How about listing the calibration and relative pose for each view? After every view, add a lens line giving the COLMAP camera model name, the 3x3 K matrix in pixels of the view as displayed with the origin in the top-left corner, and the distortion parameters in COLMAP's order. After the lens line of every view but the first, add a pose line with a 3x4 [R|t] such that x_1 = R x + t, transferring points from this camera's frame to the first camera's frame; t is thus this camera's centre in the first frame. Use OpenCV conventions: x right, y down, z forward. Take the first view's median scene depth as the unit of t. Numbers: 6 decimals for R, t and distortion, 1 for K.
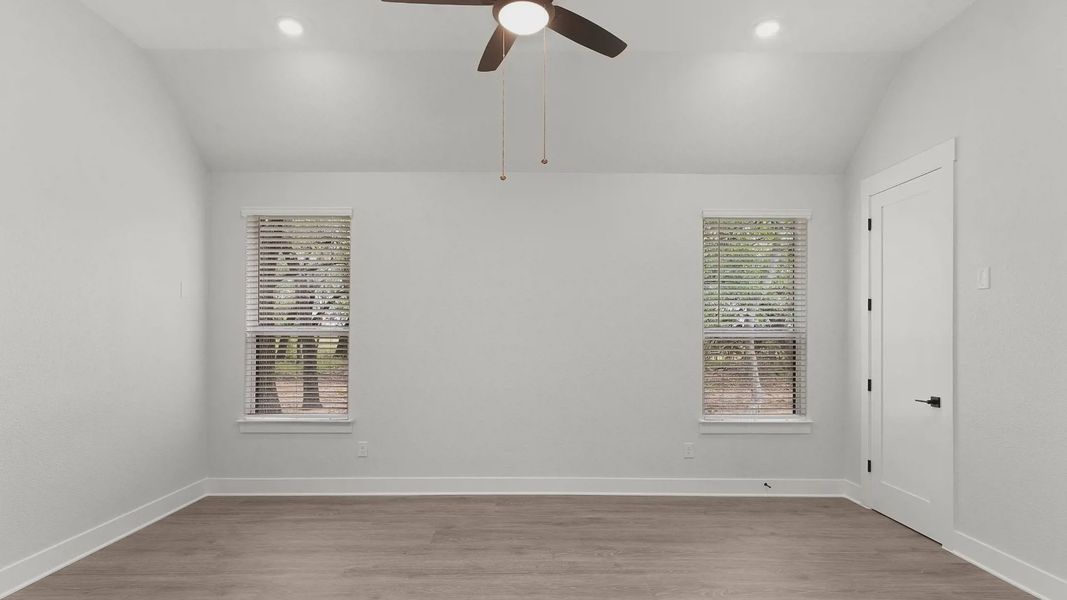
lens RADIAL K [[523.9, 0, 524.4], [0, 523.9, 303.5], [0, 0, 1]] dist [0.001764, 0.000090]
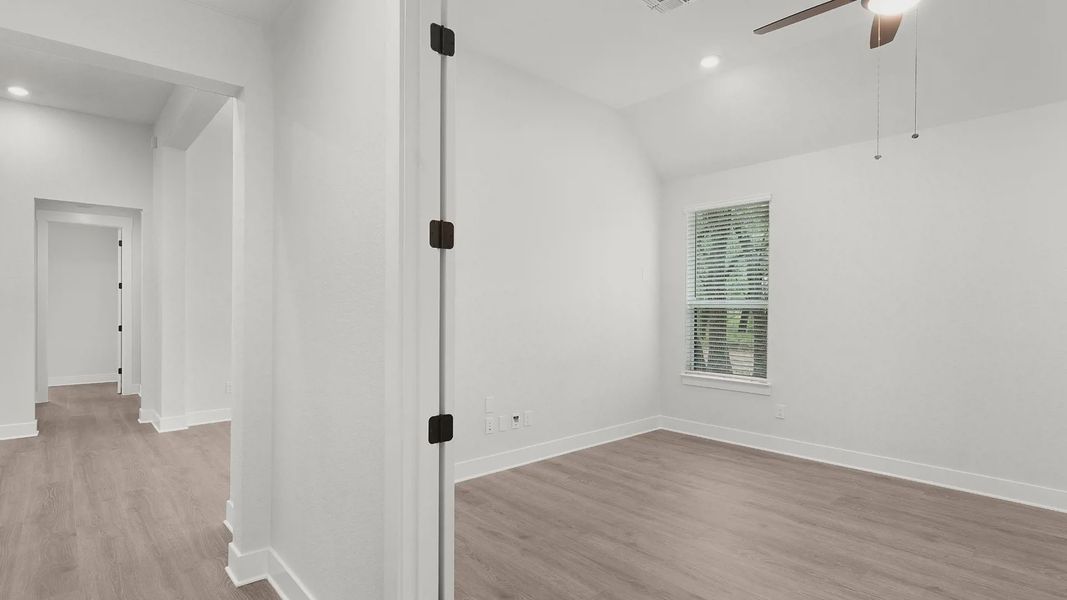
lens RADIAL K [[523.9, 0, 524.4], [0, 523.9, 303.5], [0, 0, 1]] dist [0.001764, 0.000090]
pose [[0.657974, -0.002869, -0.753035, 0.209544], [0.045142, 0.998345, 0.035640, -0.022075], [0.751686, -0.057444, 0.657014, -0.152593]]
